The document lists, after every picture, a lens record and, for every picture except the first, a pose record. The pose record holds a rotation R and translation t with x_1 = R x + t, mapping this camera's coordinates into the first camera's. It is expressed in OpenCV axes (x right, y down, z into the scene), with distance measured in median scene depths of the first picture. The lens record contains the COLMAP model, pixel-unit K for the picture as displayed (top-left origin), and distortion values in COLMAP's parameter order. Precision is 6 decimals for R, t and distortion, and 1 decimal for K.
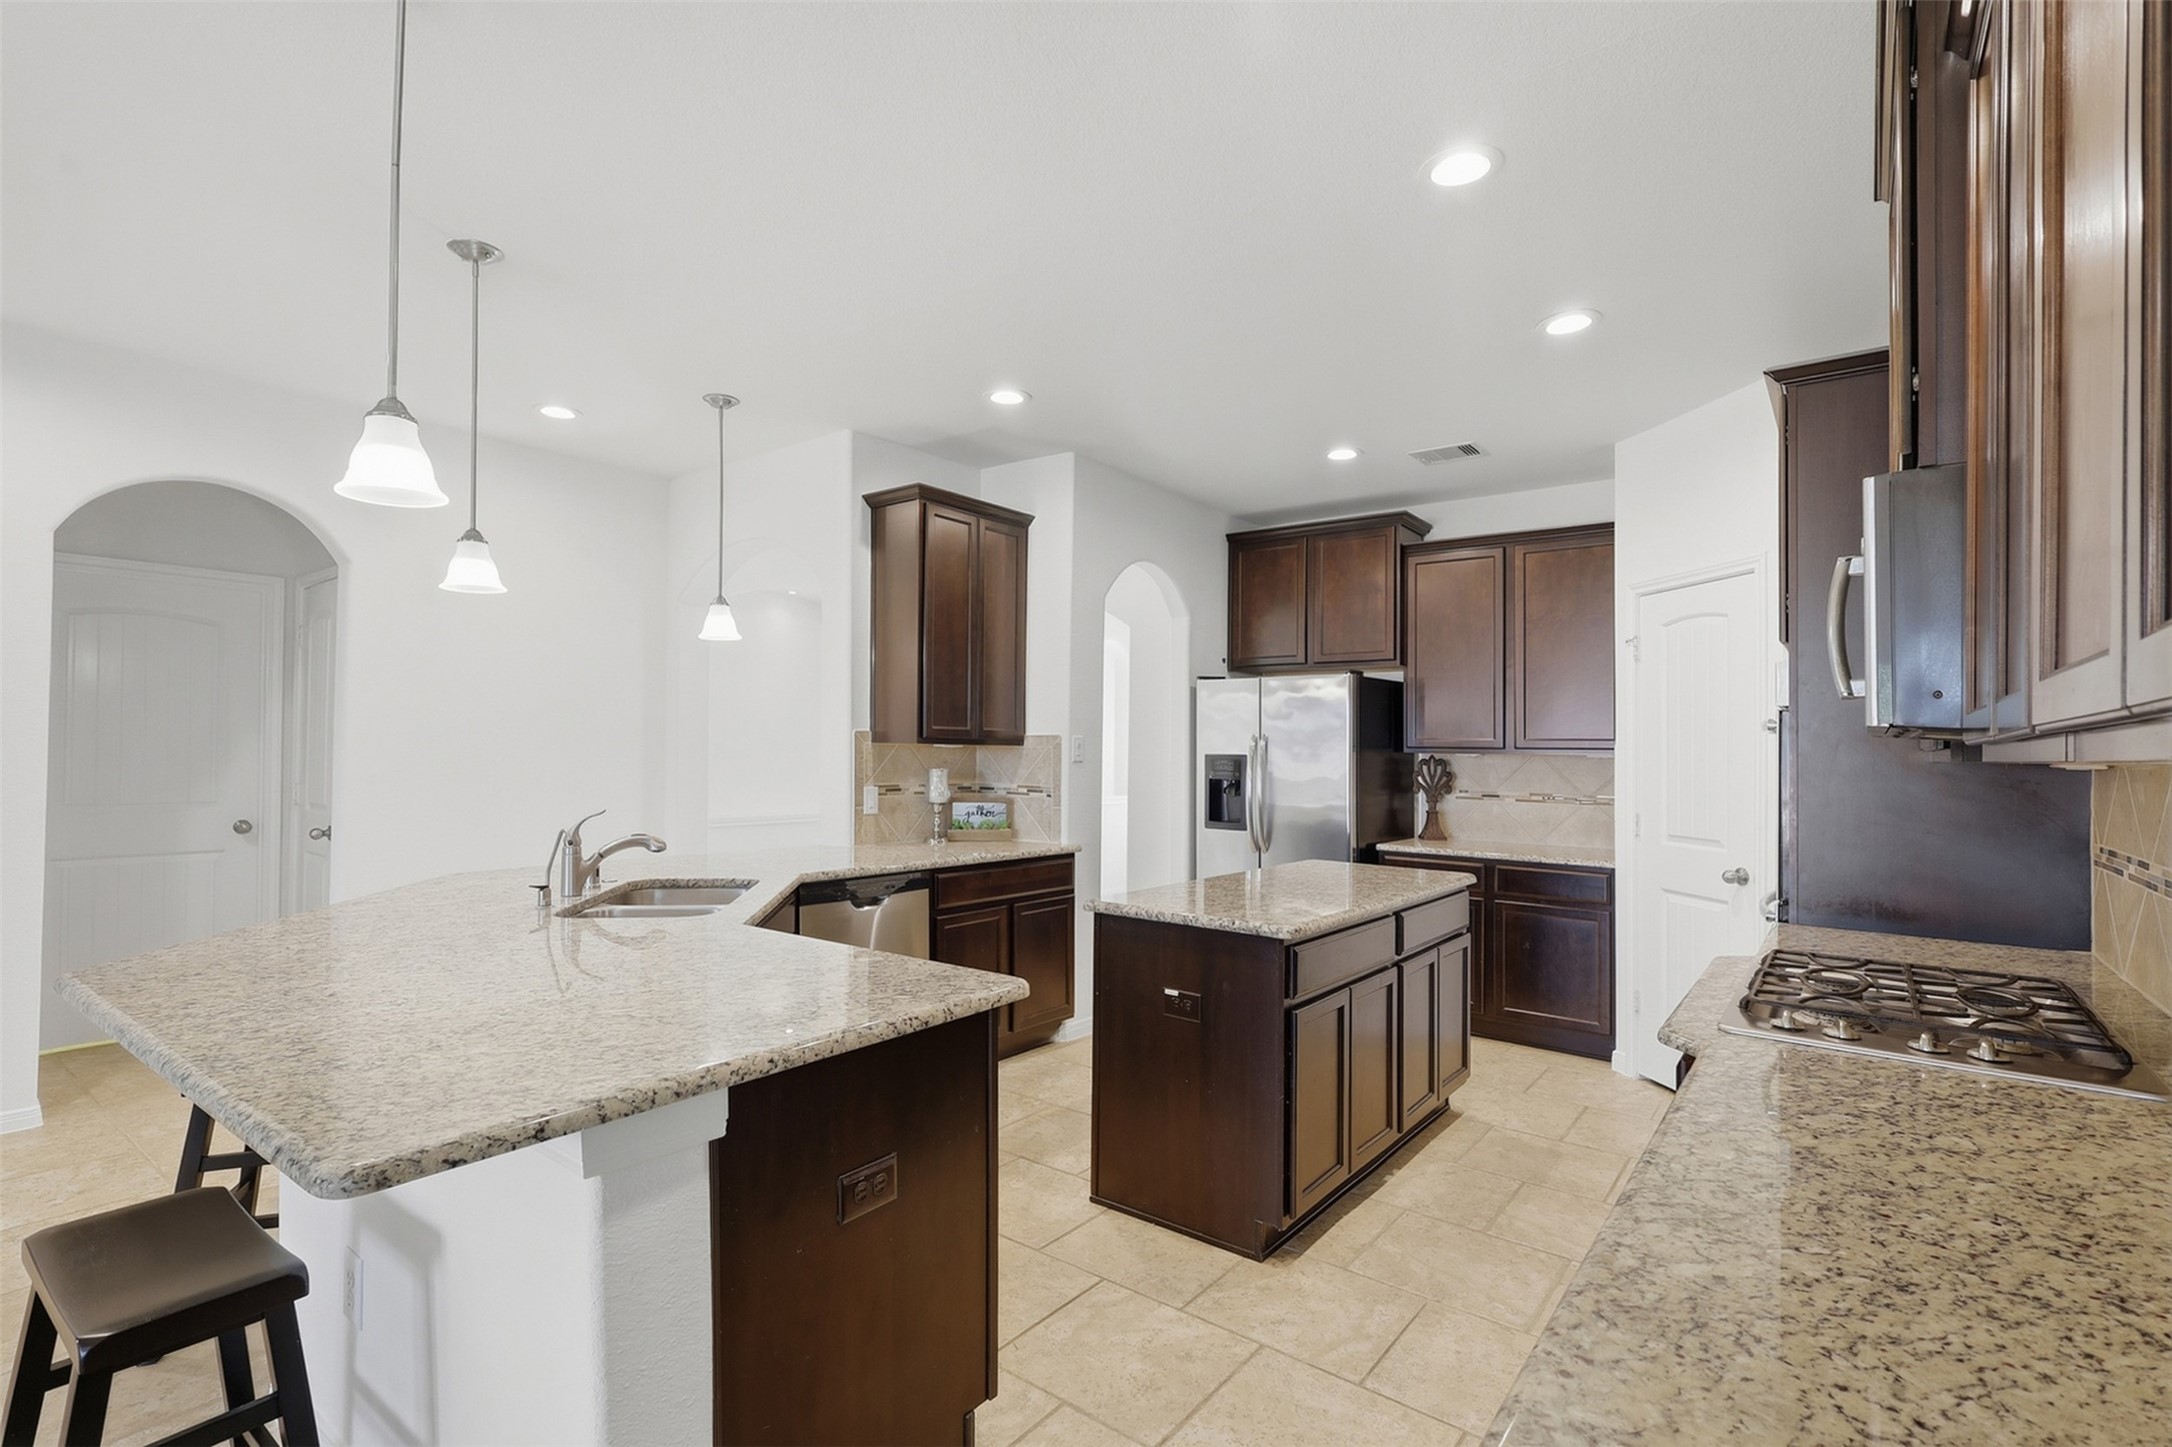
lens RADIAL K [[999.7, 0, 1077.3], [0, 999.7, 731.5], [0, 0, 1]] dist [-0.002650, -0.000362]
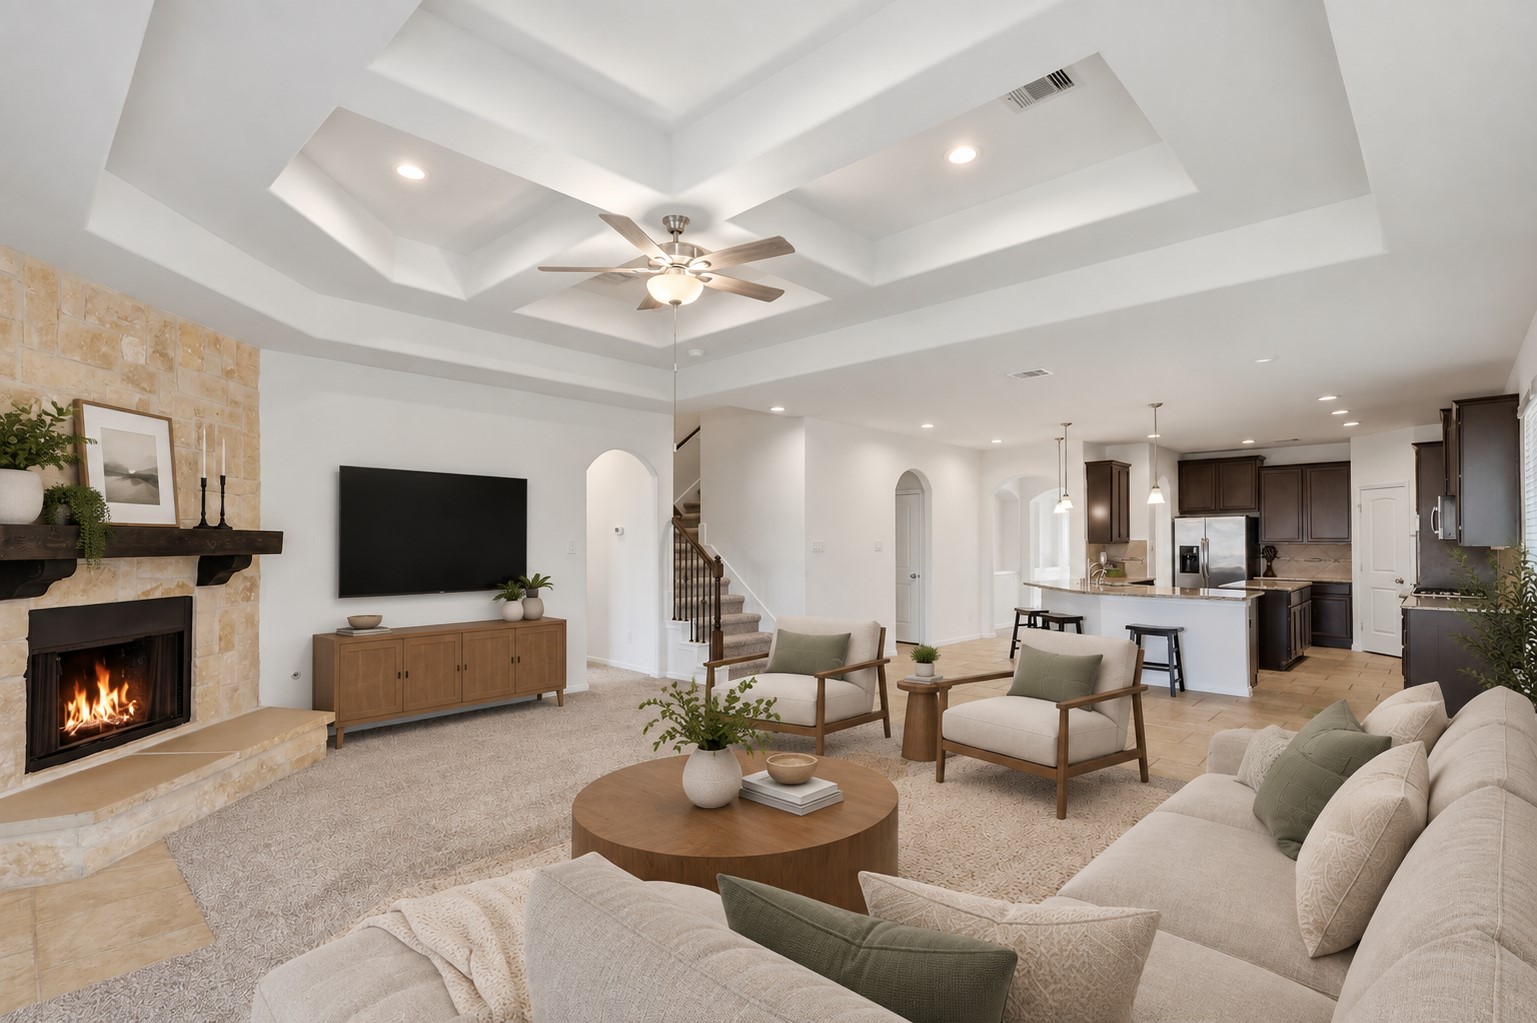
lens RADIAL K [[707.4, 0, 792.0], [0, 707.4, 538.4], [0, 0, 1]] dist [-0.002650, -0.000362]
pose [[0.995808, -0.016211, -0.090025, -0.776286], [0.018055, 0.999643, 0.019711, -0.055090], [0.089673, -0.021254, 0.995744, -1.031729]]
